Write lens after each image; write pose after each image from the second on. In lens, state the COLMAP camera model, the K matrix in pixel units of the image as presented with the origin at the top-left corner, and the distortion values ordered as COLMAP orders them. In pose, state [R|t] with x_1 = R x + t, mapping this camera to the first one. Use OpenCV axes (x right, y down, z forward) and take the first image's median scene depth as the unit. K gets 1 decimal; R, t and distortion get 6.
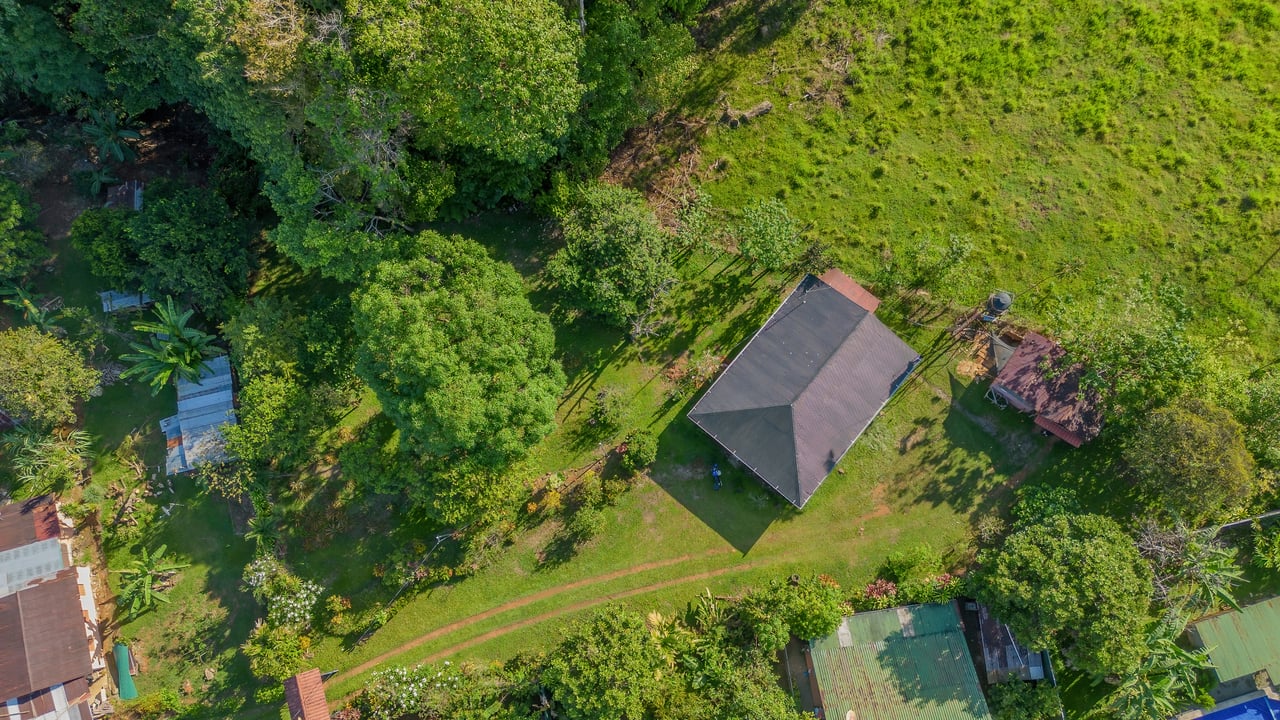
lens RADIAL K [[909.9, 0, 643.7], [0, 909.9, 358.5], [0, 0, 1]] dist [0.076451, -0.084239]
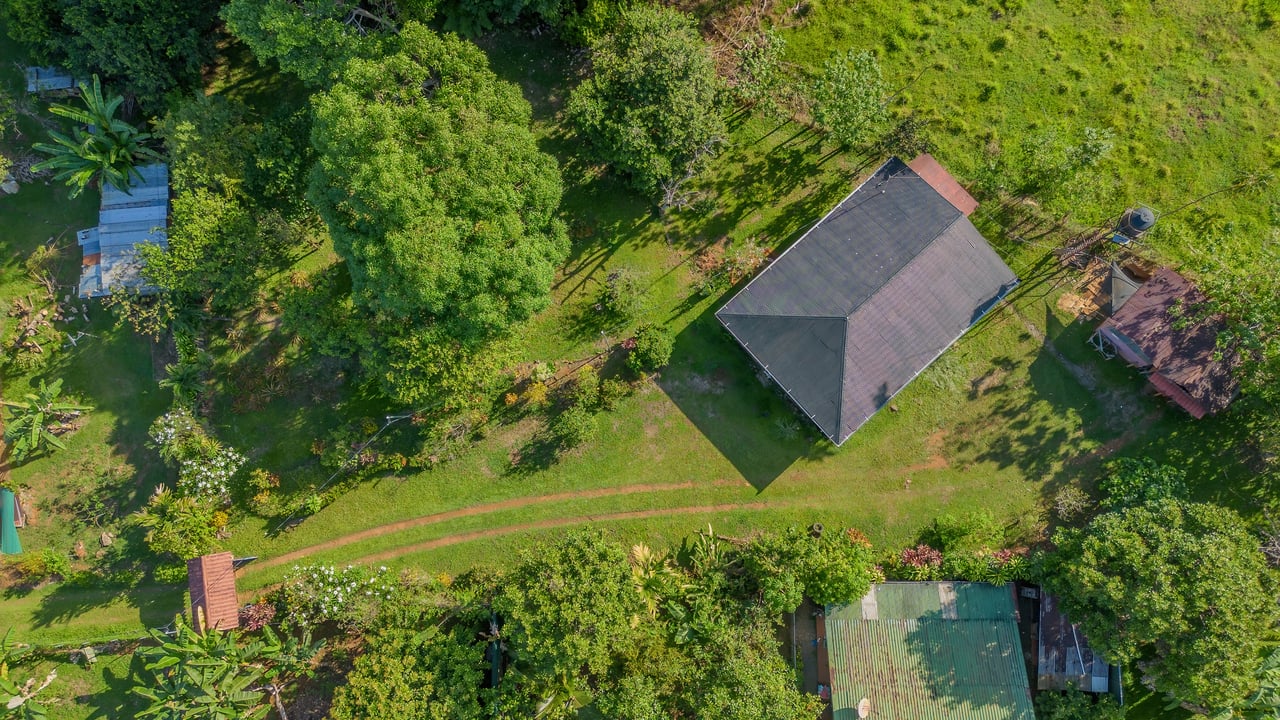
lens RADIAL K [[909.9, 0, 641.8], [0, 909.9, 357.4], [0, 0, 1]] dist [0.076451, -0.084239]
pose [[0.990170, 0.138143, -0.021892, 0.006852], [-0.135736, 0.986842, 0.087854, 0.039055], [0.033741, -0.084019, 0.995893, 0.195014]]
